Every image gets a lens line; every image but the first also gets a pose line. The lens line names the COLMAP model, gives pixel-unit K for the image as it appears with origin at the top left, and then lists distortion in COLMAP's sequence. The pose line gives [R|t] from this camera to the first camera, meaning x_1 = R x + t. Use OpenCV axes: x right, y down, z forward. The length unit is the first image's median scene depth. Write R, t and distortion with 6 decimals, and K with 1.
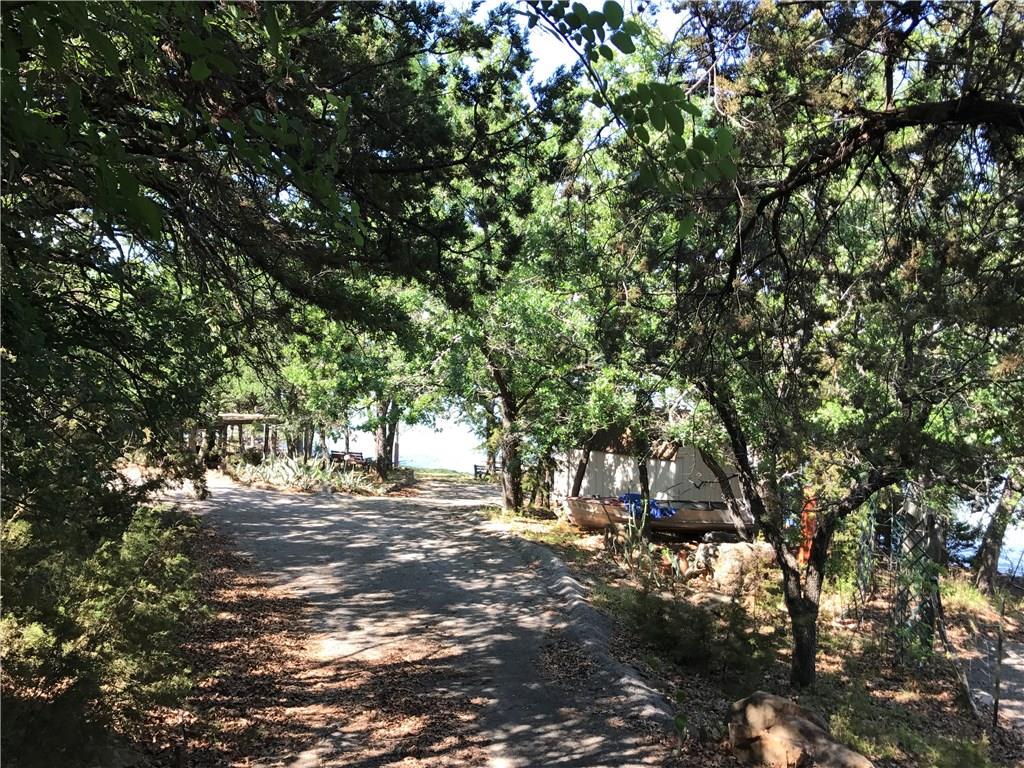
lens RADIAL K [[838.5, 0, 511.6], [0, 838.5, 381.6], [0, 0, 1]] dist [0.009925, -0.026464]
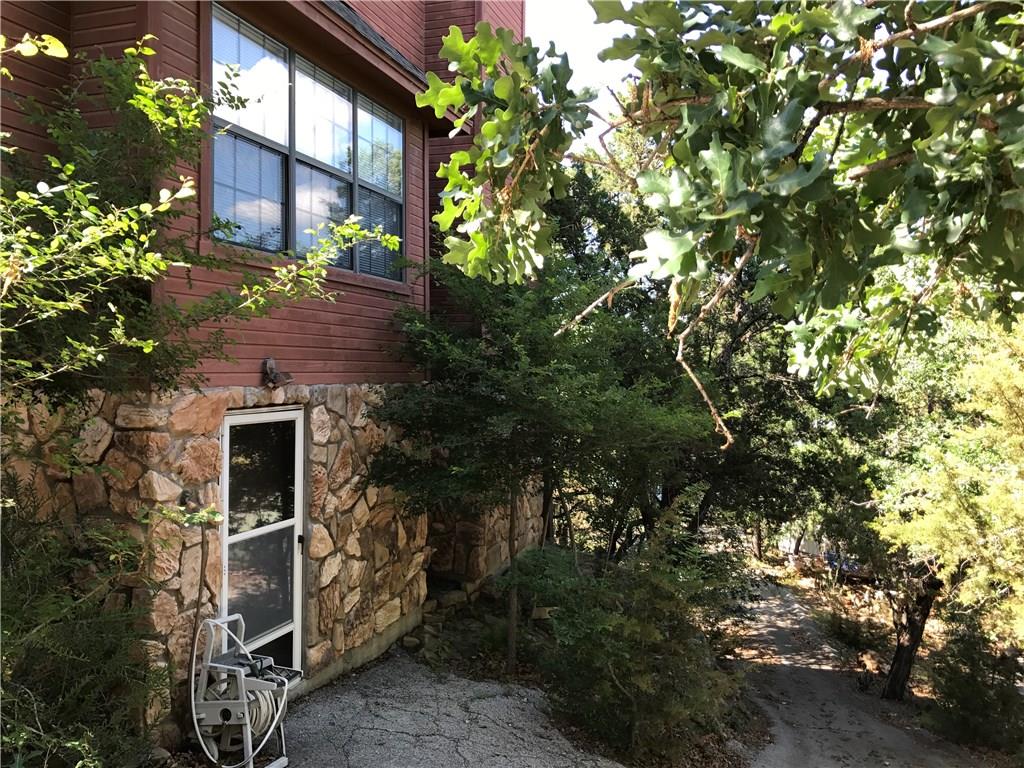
lens RADIAL K [[838.5, 0, 511.8], [0, 838.5, 384.2], [0, 0, 1]] dist [0.009925, -0.026464]
pose [[0.972967, 0.003789, -0.230912, -0.157142], [-0.002651, 0.999983, 0.005237, -0.357801], [0.230927, -0.004483, 0.972961, -1.318706]]
